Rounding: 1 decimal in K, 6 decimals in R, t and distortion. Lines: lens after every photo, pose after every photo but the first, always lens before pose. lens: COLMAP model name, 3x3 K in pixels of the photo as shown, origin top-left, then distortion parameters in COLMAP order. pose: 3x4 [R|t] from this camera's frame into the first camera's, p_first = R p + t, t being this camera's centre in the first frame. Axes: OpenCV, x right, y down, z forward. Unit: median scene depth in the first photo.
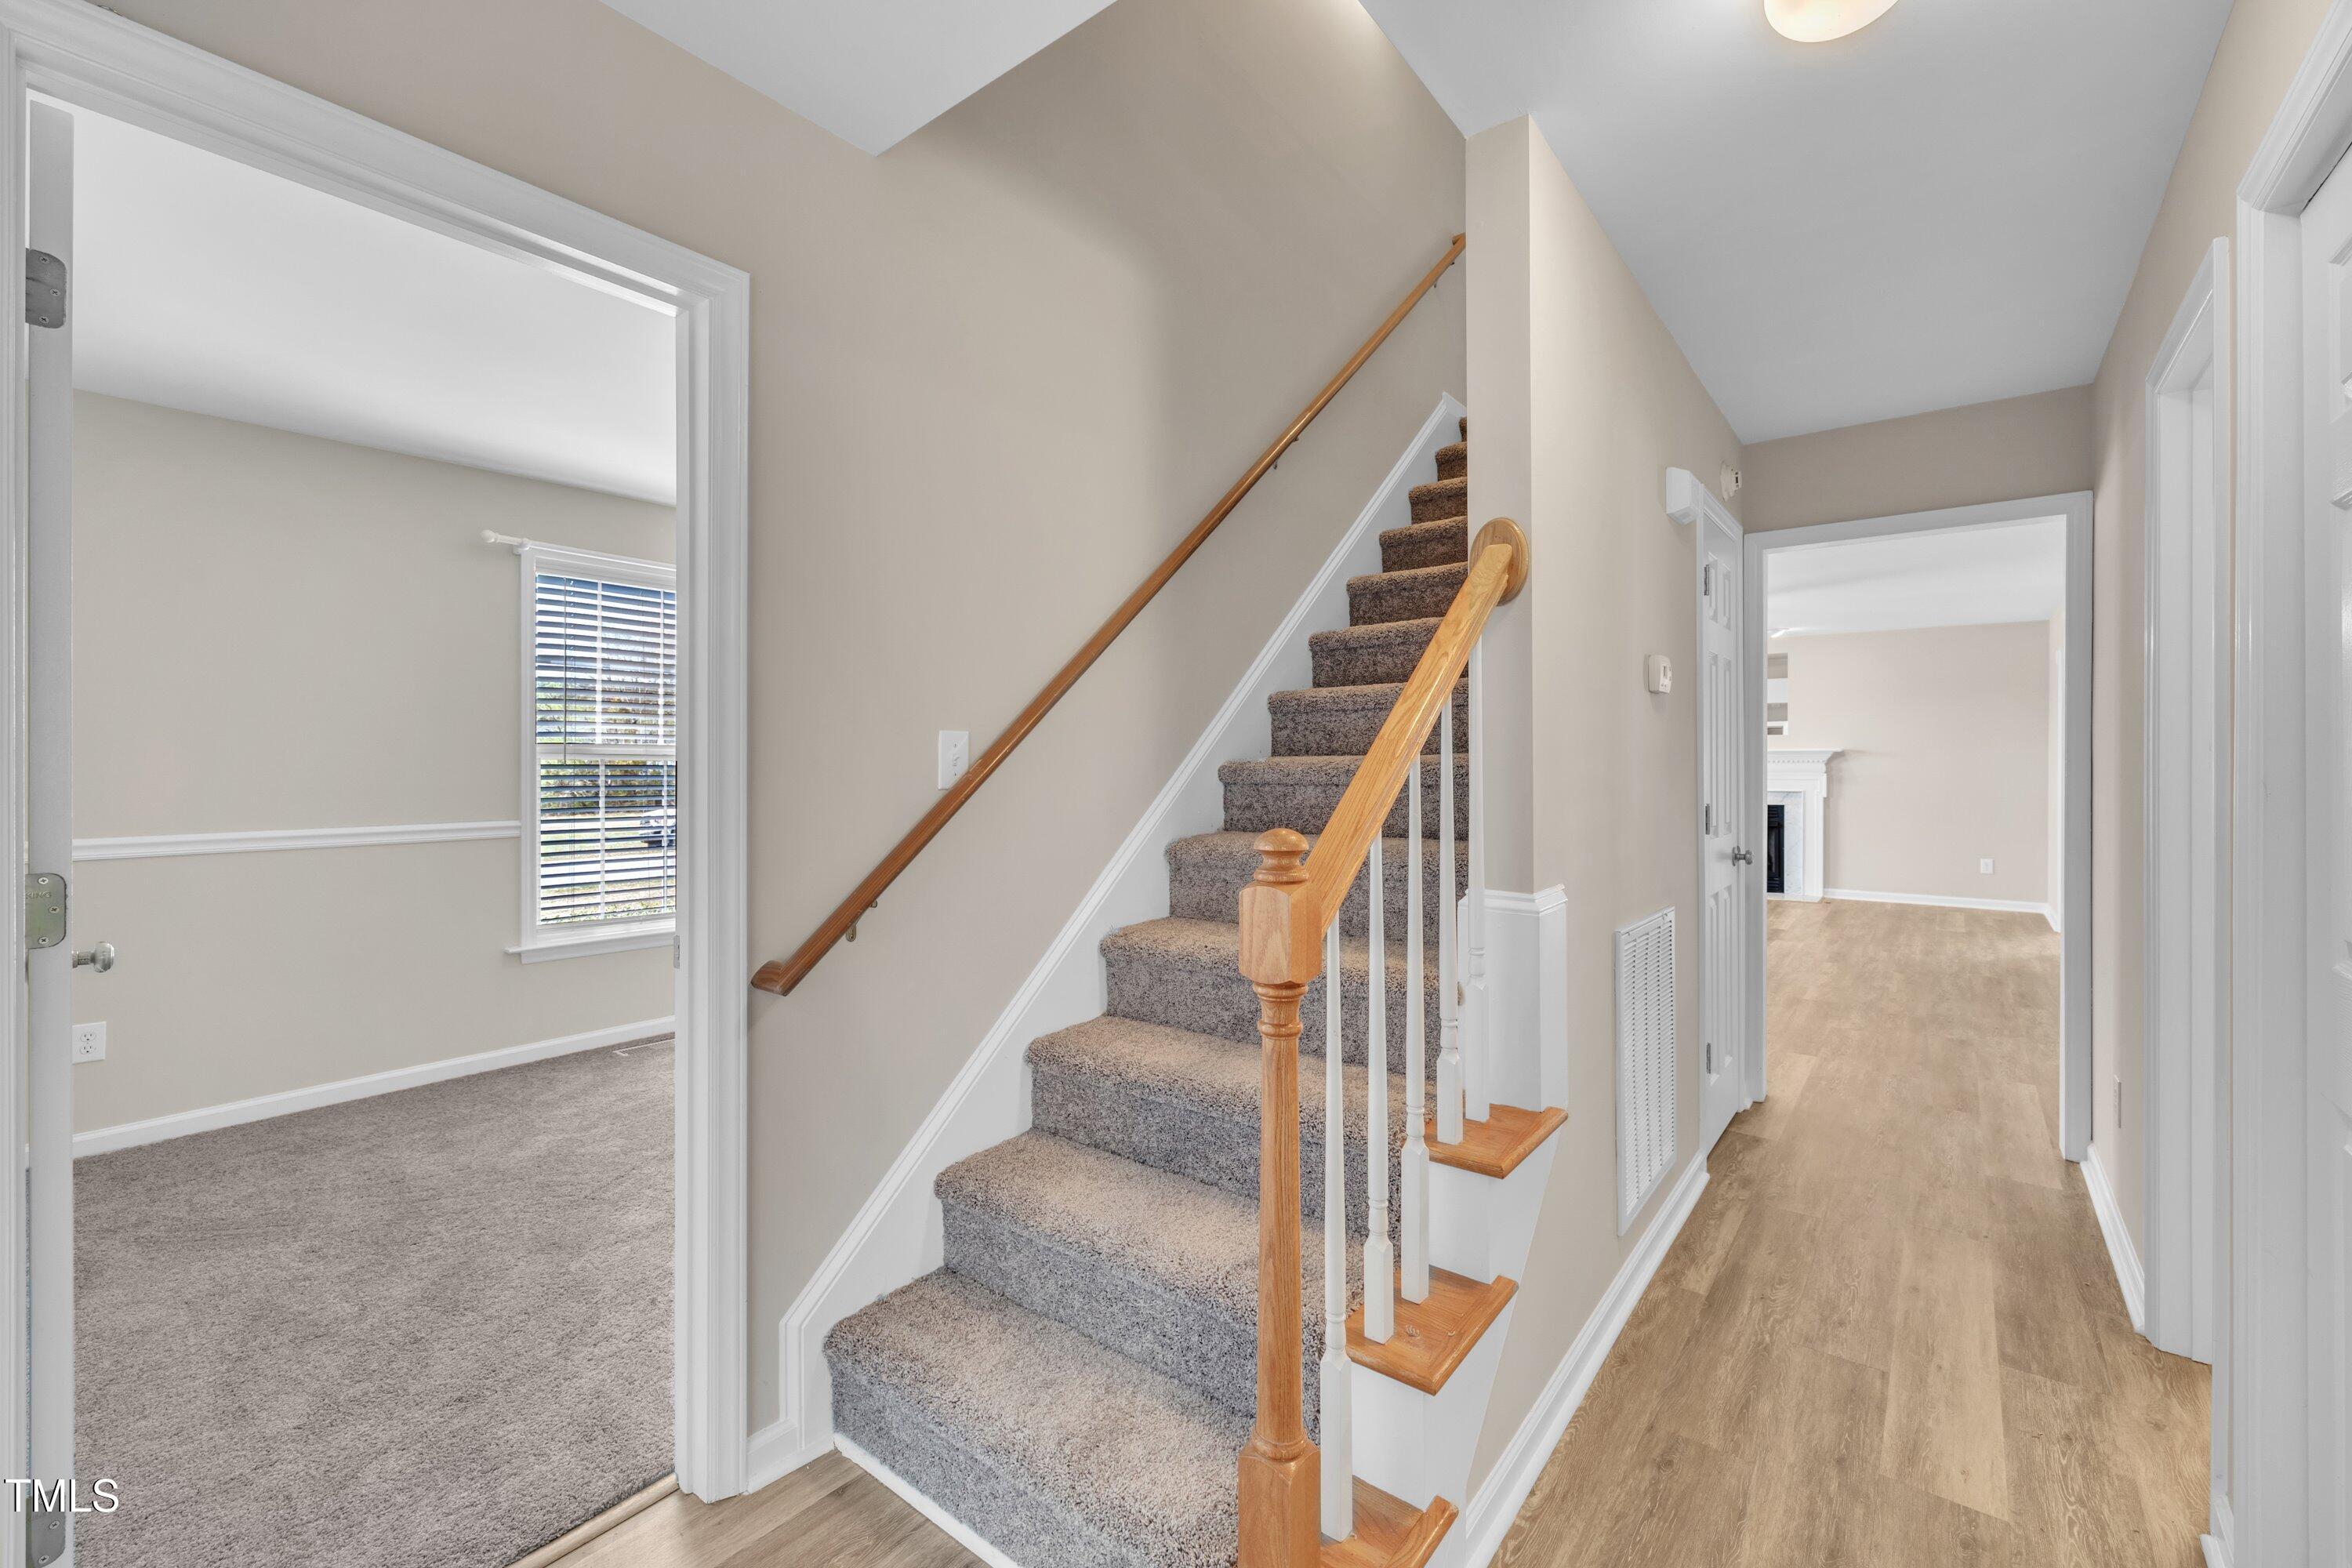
lens RADIAL K [[986.0, 0, 1171.7], [0, 986.0, 773.0], [0, 0, 1]] dist [-0.000712, -0.000564]
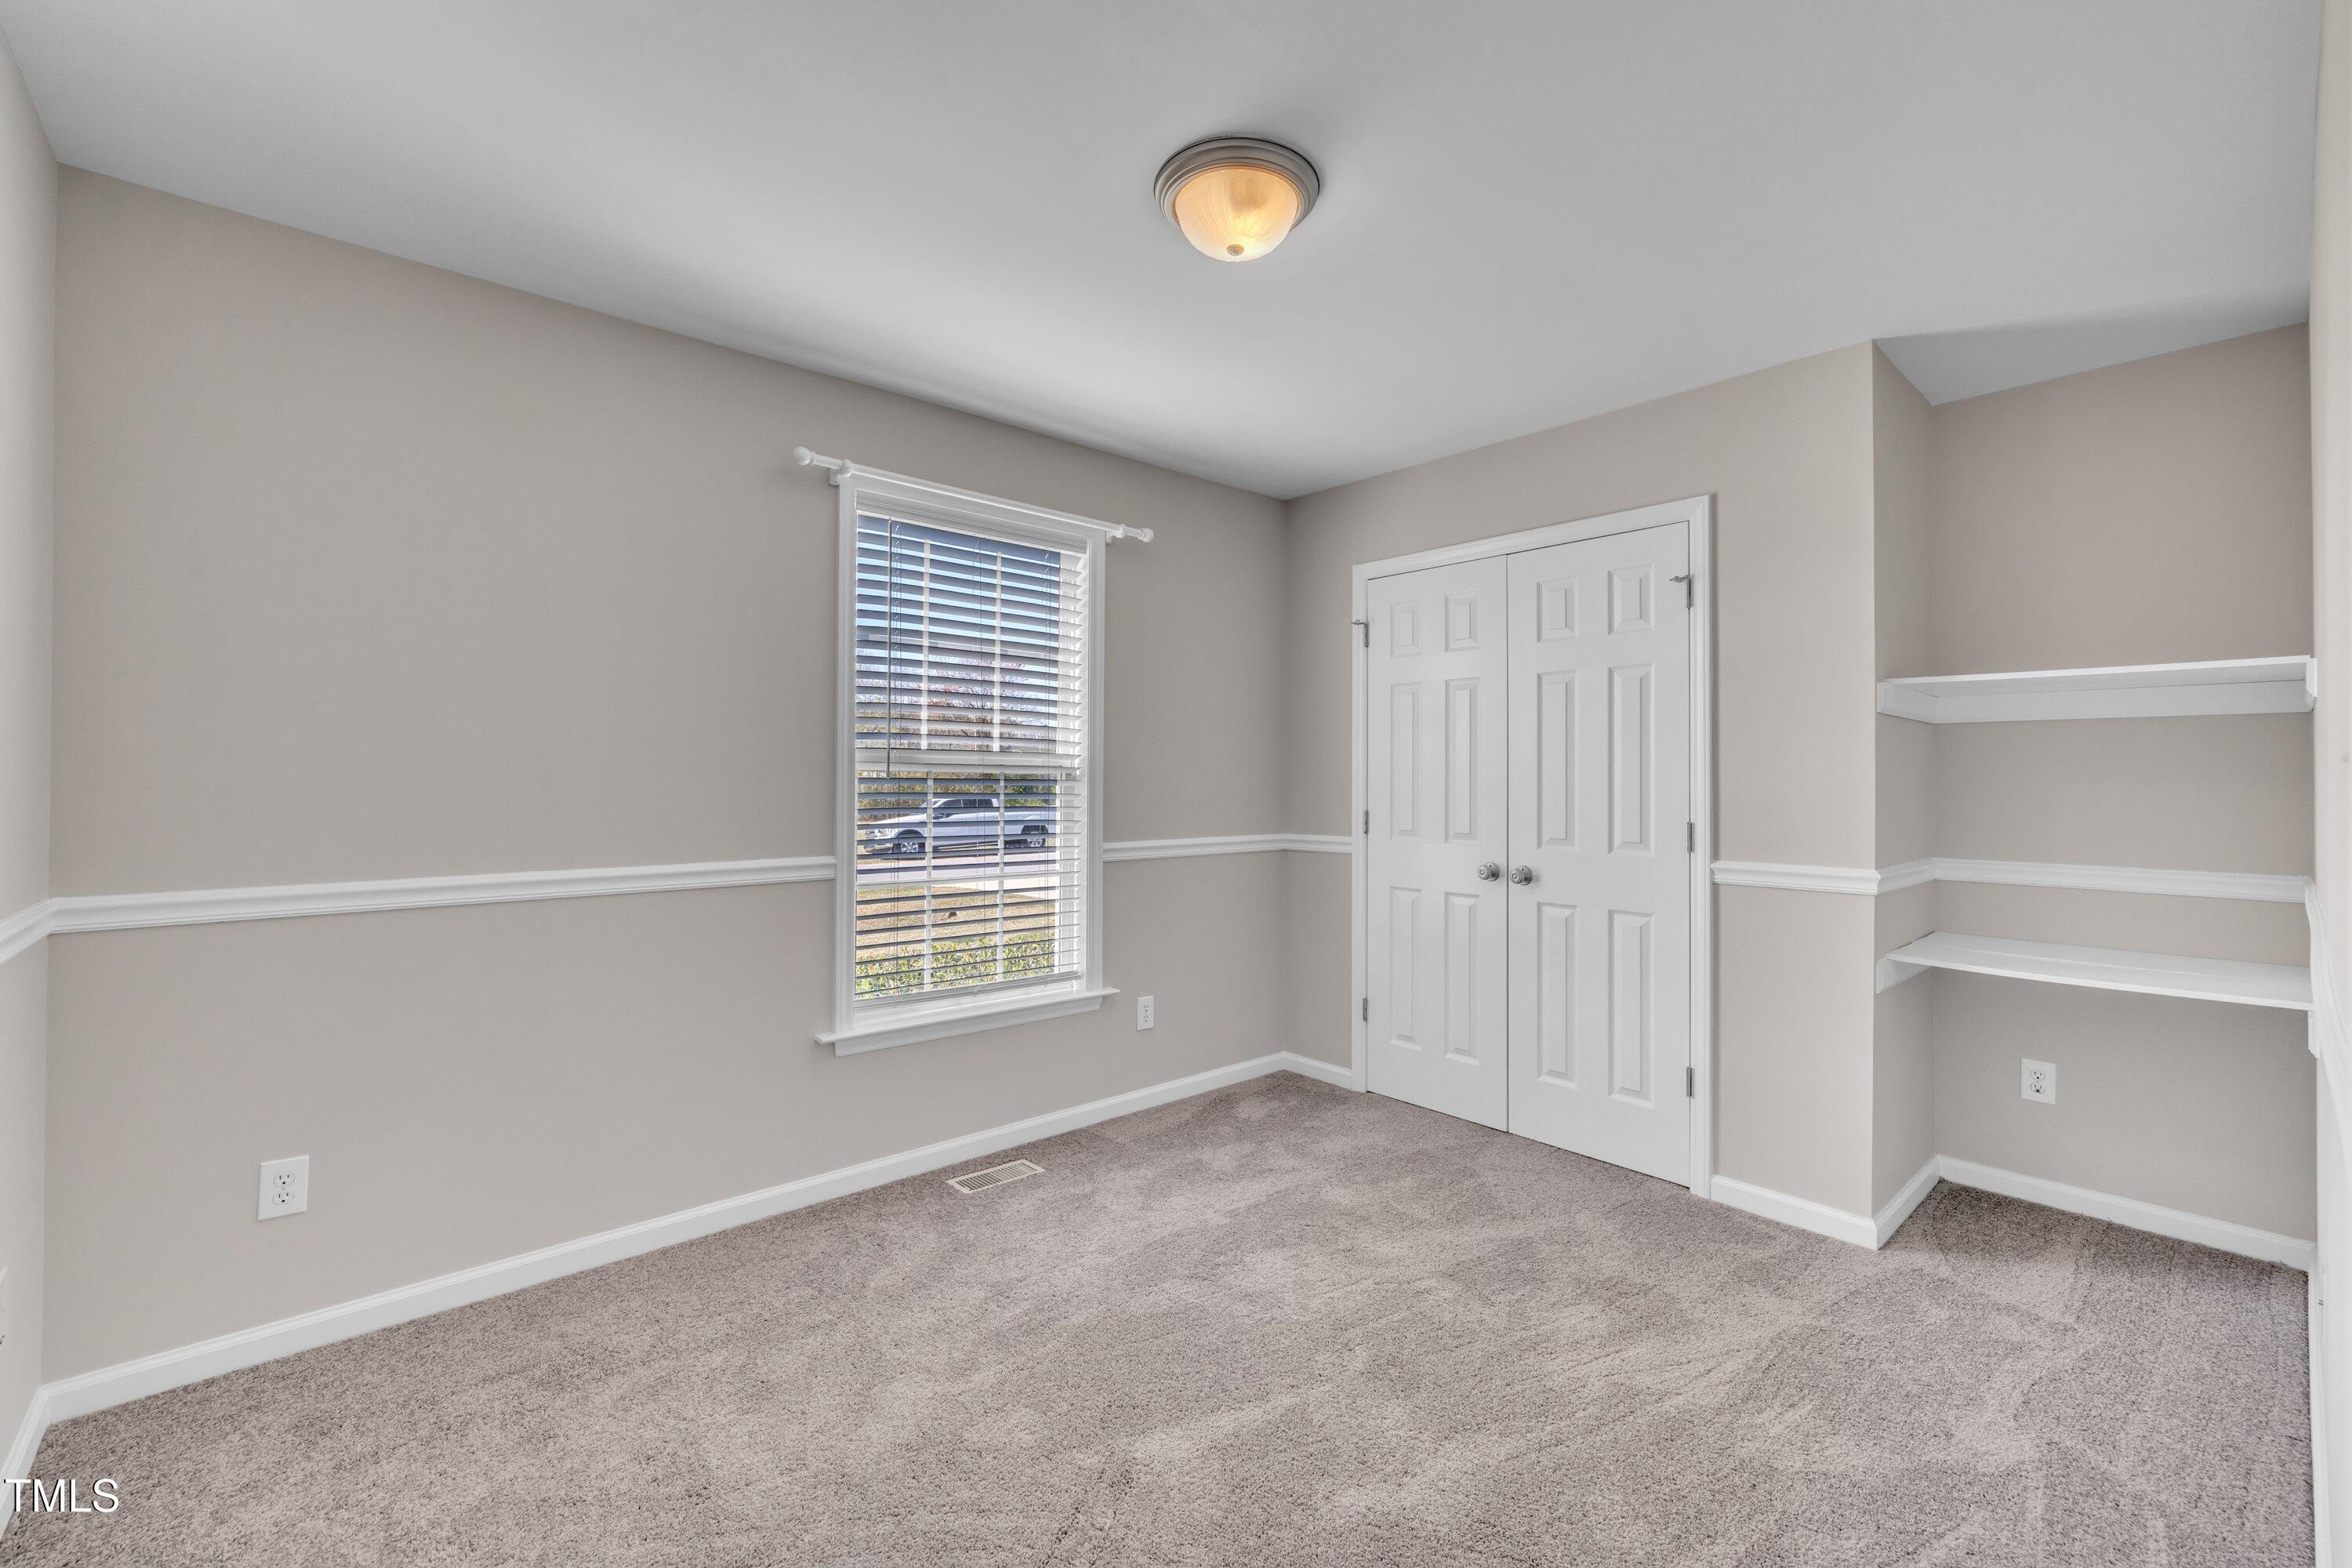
lens RADIAL K [[986.0, 0, 1171.7], [0, 986.0, 773.0], [0, 0, 1]] dist [-0.000712, -0.000564]
pose [[0.984174, 0.005499, -0.177122, -0.296049], [-0.006978, 0.999946, -0.007732, -0.008197], [0.177070, 0.008846, 0.984159, 0.340789]]
